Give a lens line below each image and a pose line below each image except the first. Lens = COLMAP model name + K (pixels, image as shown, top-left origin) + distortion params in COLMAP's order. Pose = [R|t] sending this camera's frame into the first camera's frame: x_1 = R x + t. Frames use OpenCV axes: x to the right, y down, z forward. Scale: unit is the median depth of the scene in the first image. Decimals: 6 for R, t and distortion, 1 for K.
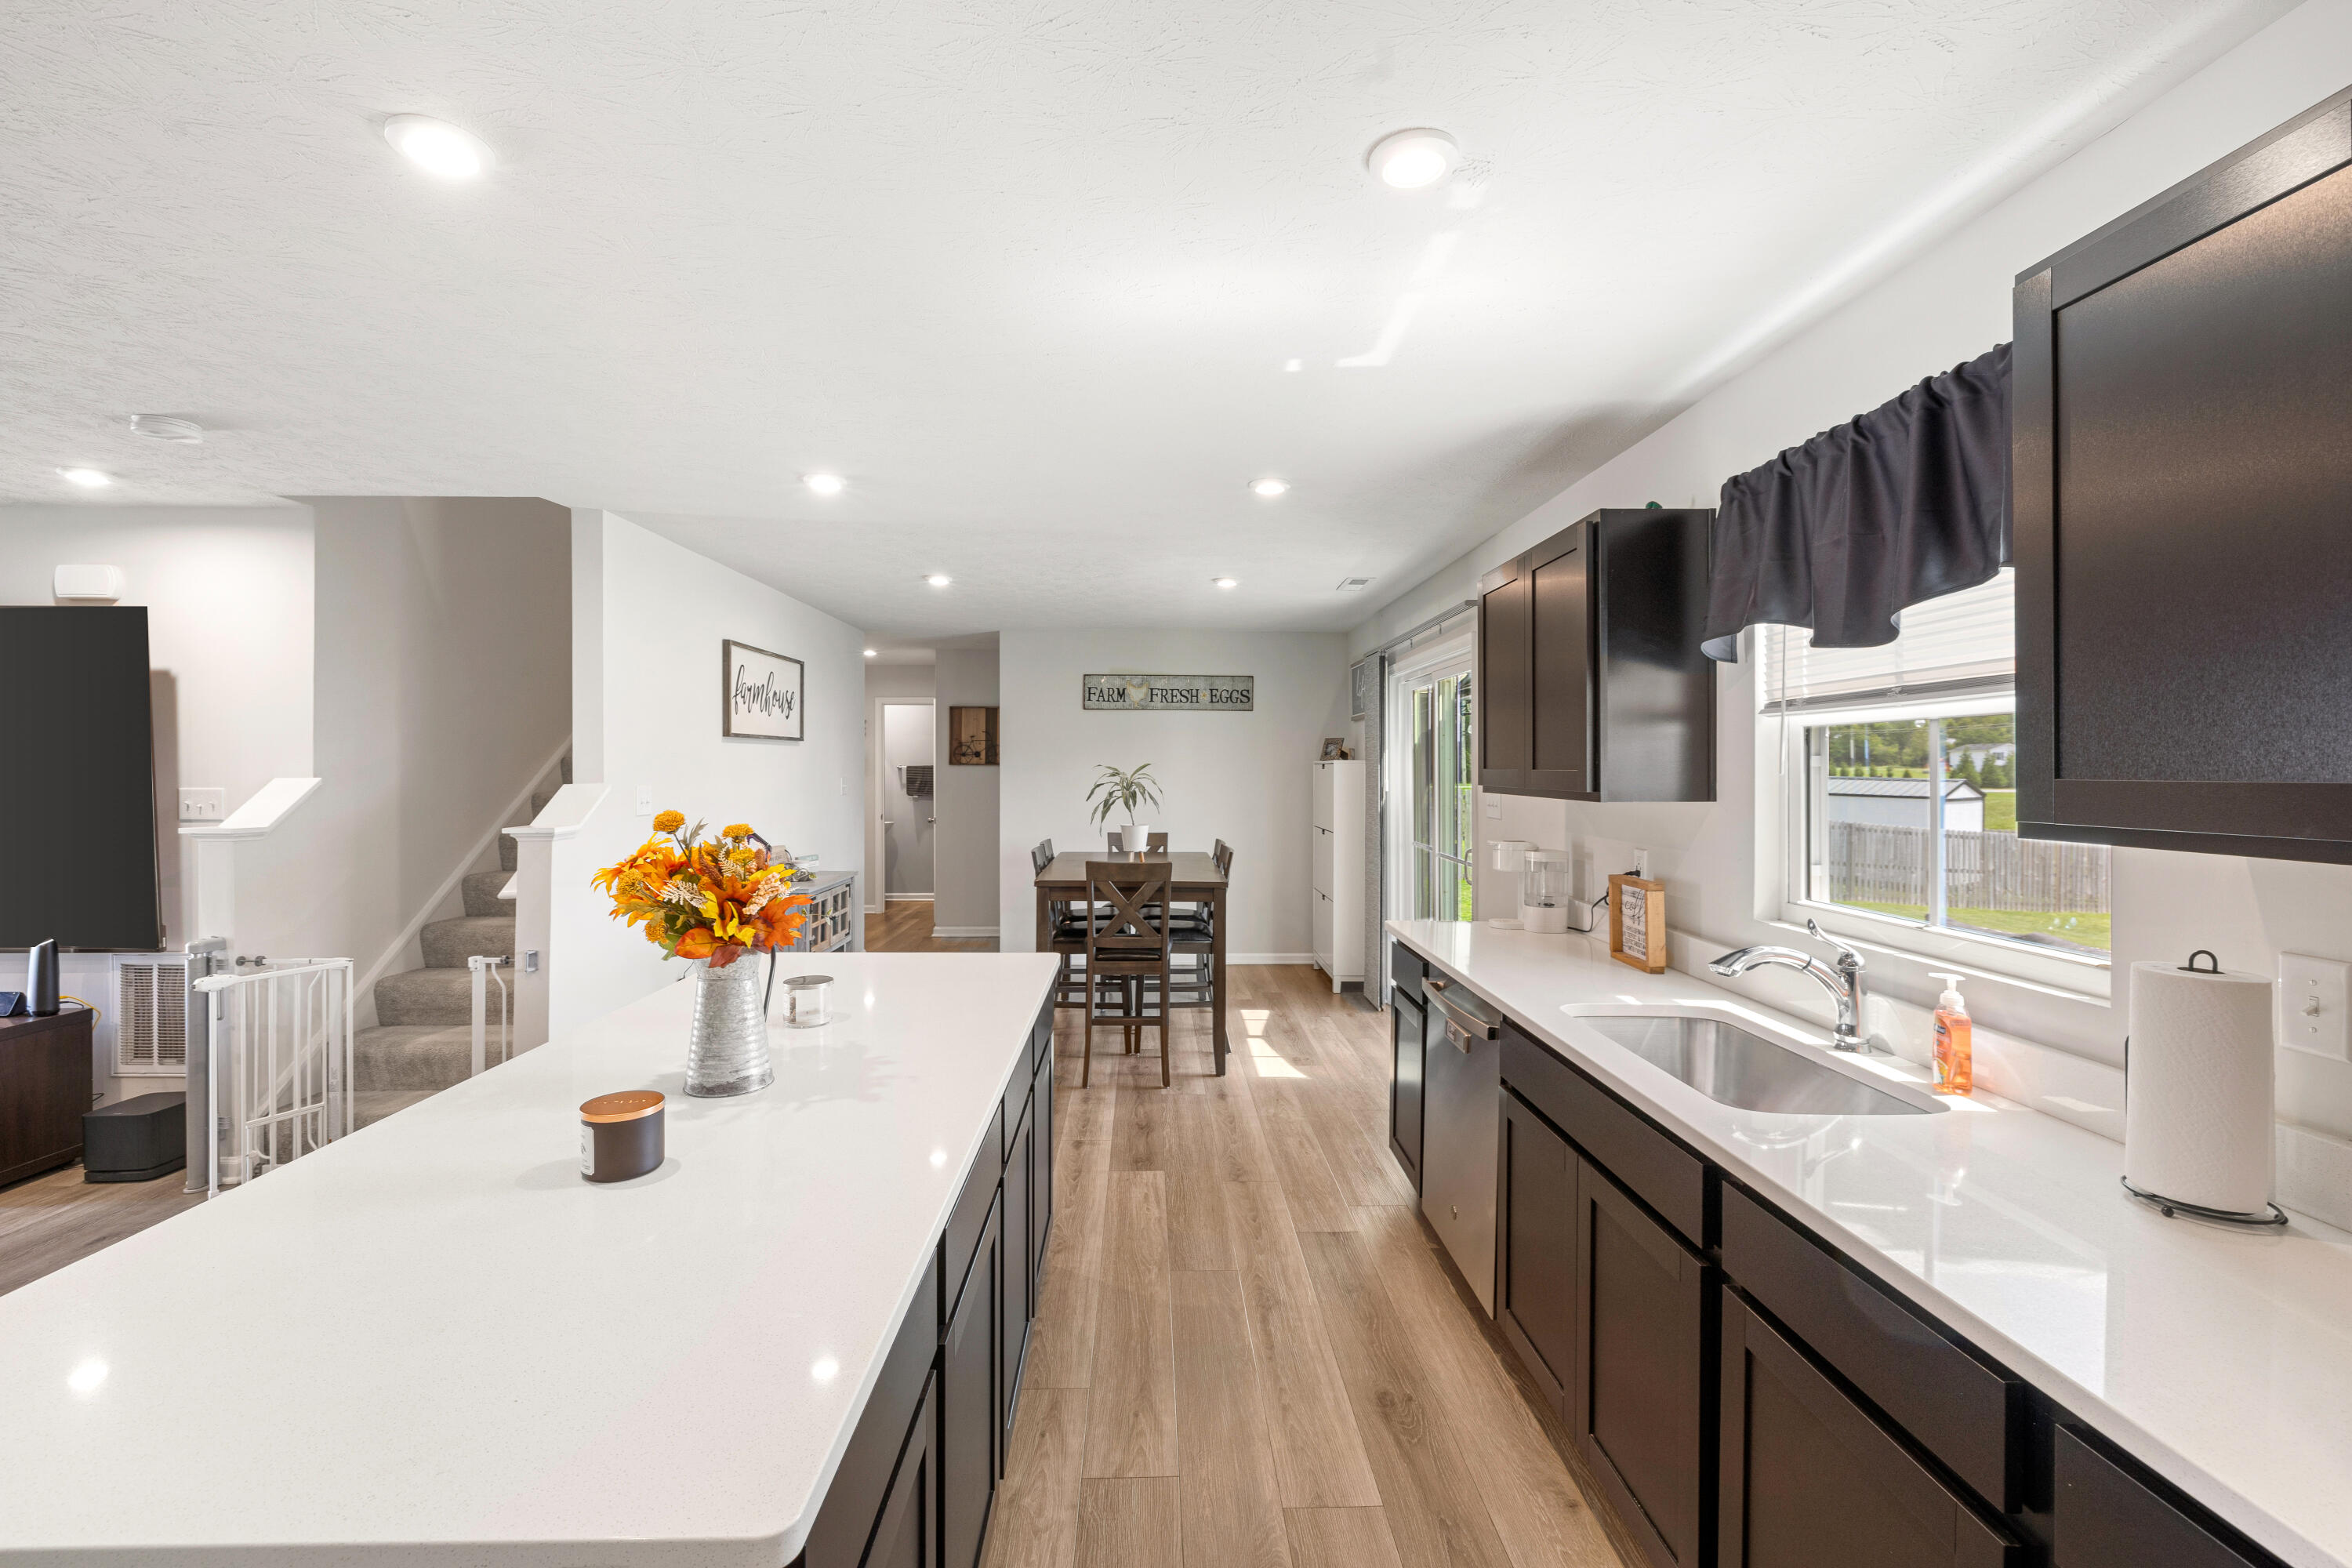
lens RADIAL K [[982.7, 0, 1165.8], [0, 982.7, 764.9], [0, 0, 1]] dist [-0.001581, 0.000803]
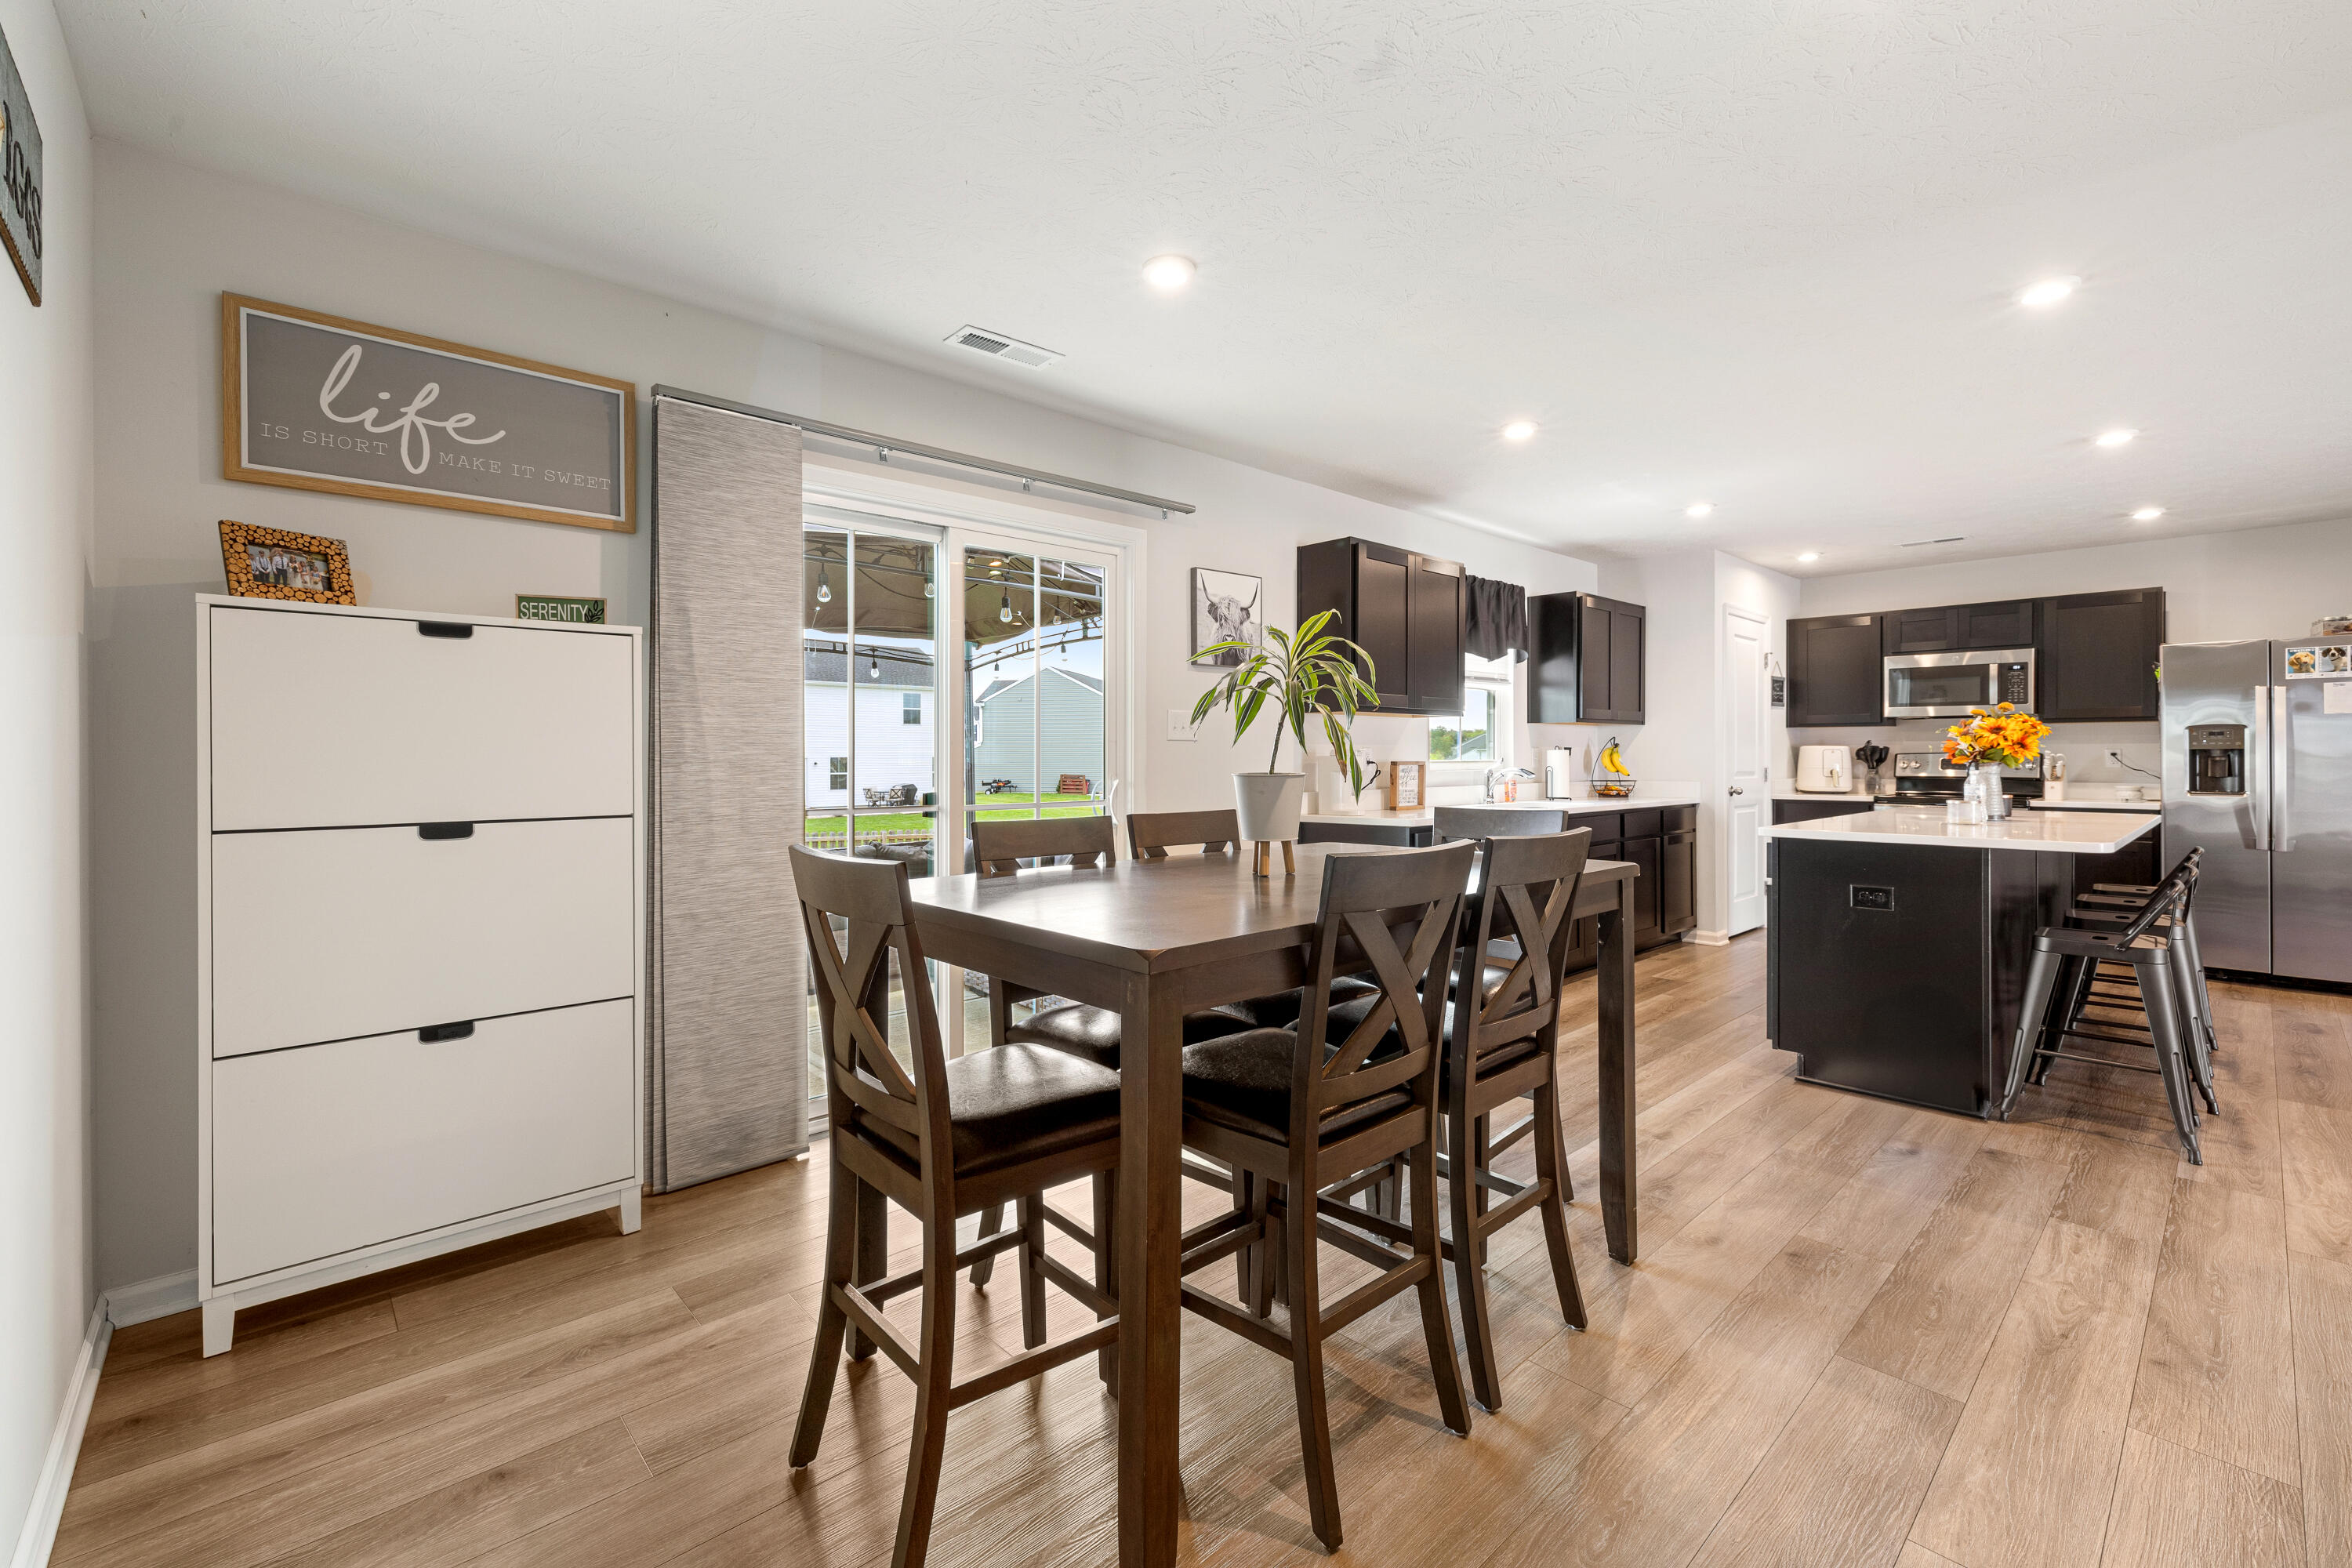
lens RADIAL K [[992.2, 0, 1164.5], [0, 992.2, 754.8], [0, 0, 1]] dist [-0.000174, 0.000164]
pose [[-0.657191, 0.002493, 0.753720, -0.425339], [0.002910, 0.999995, -0.000771, 0.076014], [-0.753718, 0.001686, -0.657196, 1.819329]]
